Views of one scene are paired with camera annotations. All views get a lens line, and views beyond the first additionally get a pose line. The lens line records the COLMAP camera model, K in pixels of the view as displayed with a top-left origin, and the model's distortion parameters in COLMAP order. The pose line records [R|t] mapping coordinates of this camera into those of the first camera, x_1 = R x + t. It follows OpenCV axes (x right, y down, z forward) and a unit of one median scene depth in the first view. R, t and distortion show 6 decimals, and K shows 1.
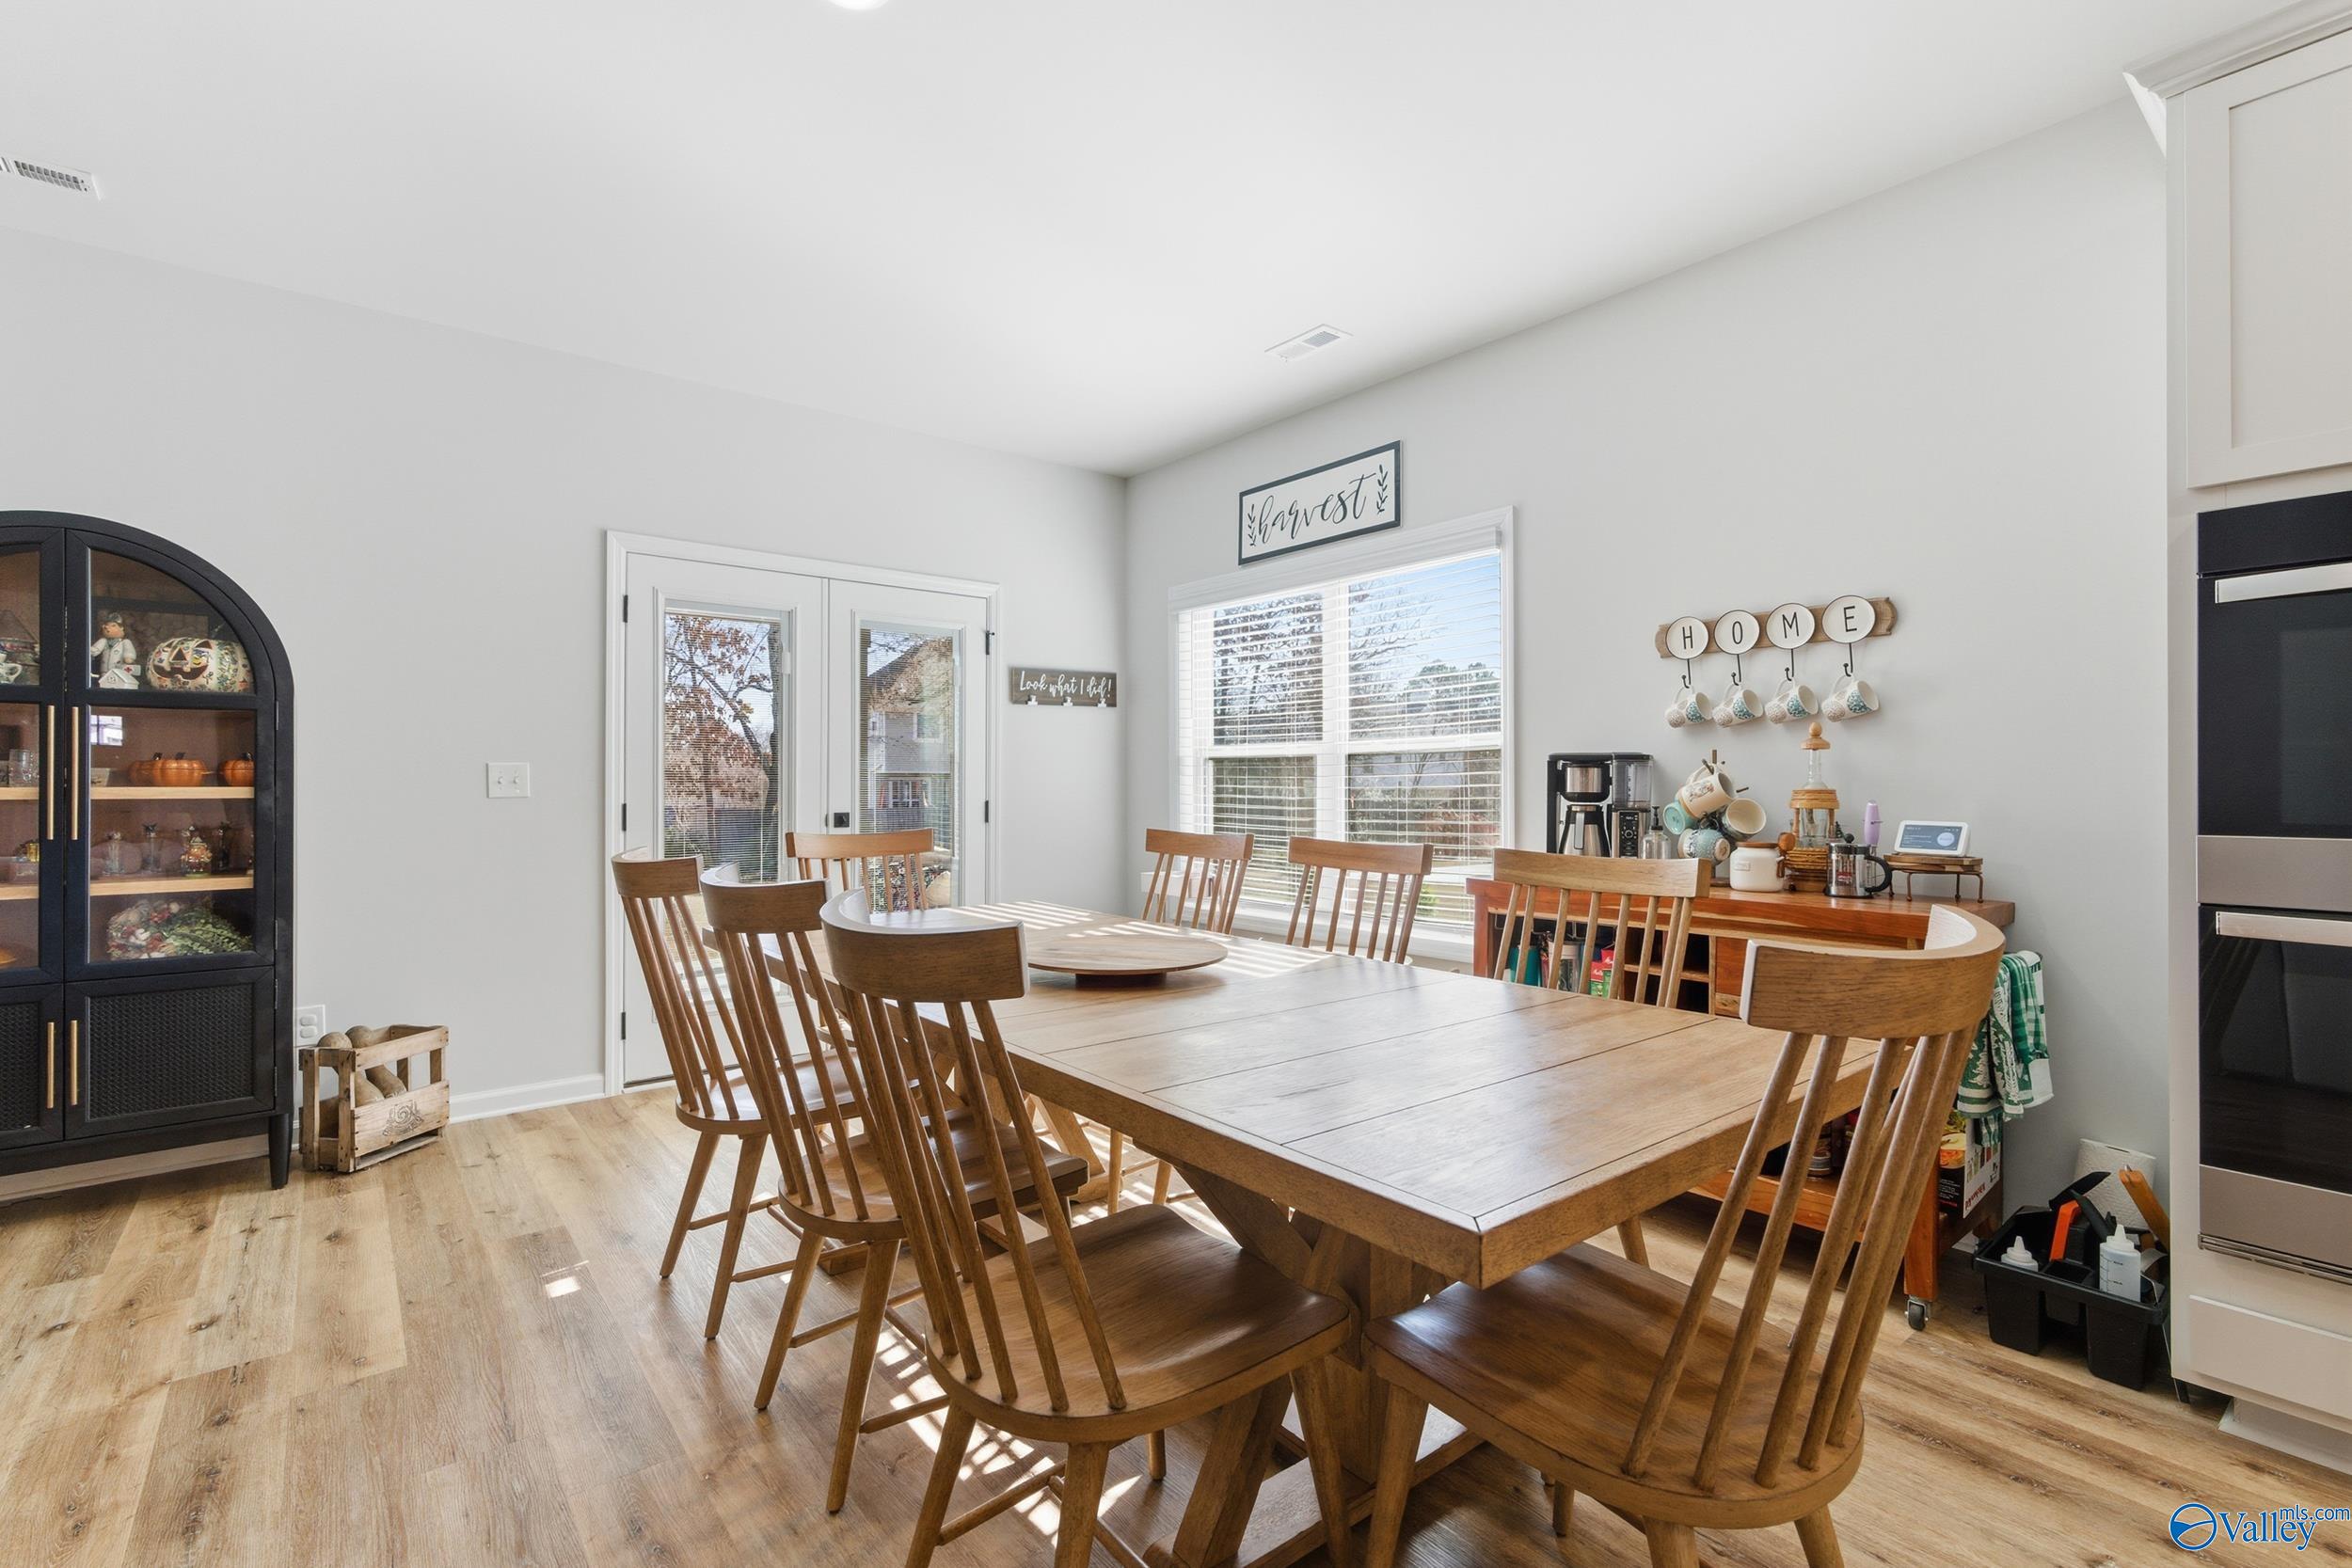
lens RADIAL K [[1068.6, 0, 1193.7], [0, 1068.6, 784.1], [0, 0, 1]] dist [-0.001174, 0.003850]
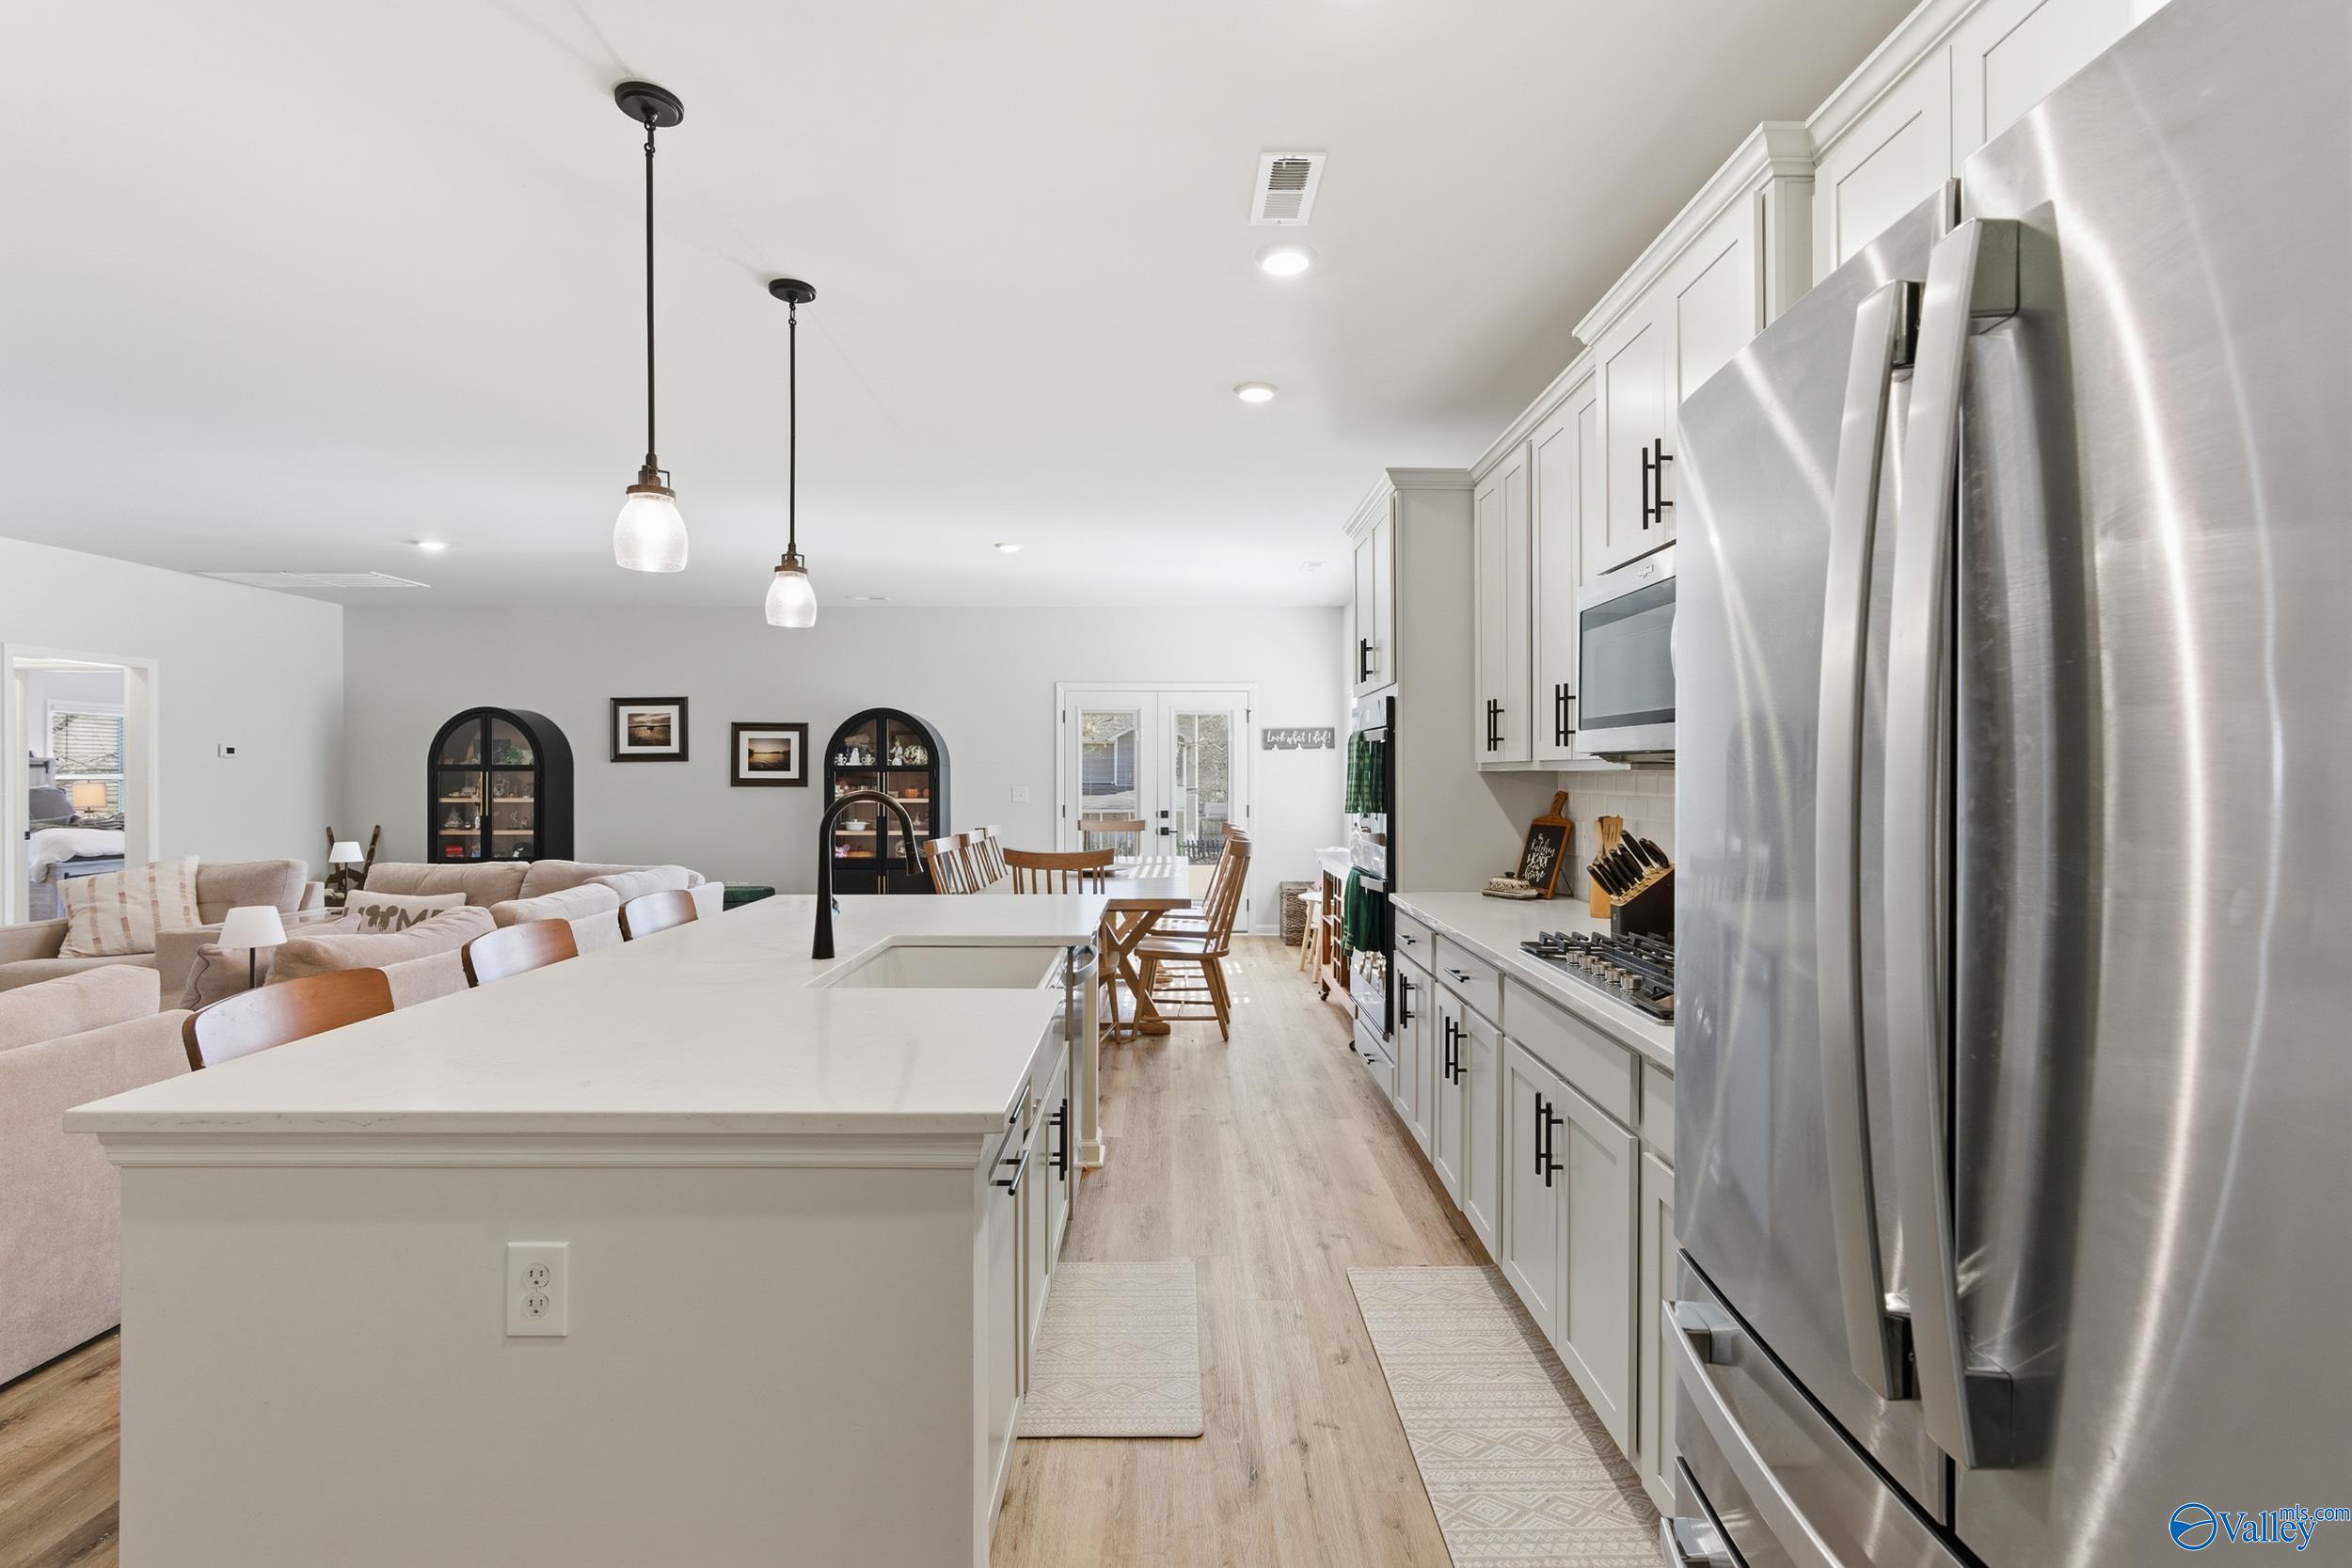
lens RADIAL K [[1068.6, 0, 1179.9], [0, 1068.6, 777.4], [0, 0, 1]] dist [-0.001174, 0.003850]
pose [[0.781960, 0.000304, -0.623328, 1.071636], [0.002988, 0.999987, 0.004236, -0.049455], [0.623321, -0.005175, 0.781949, -0.599026]]
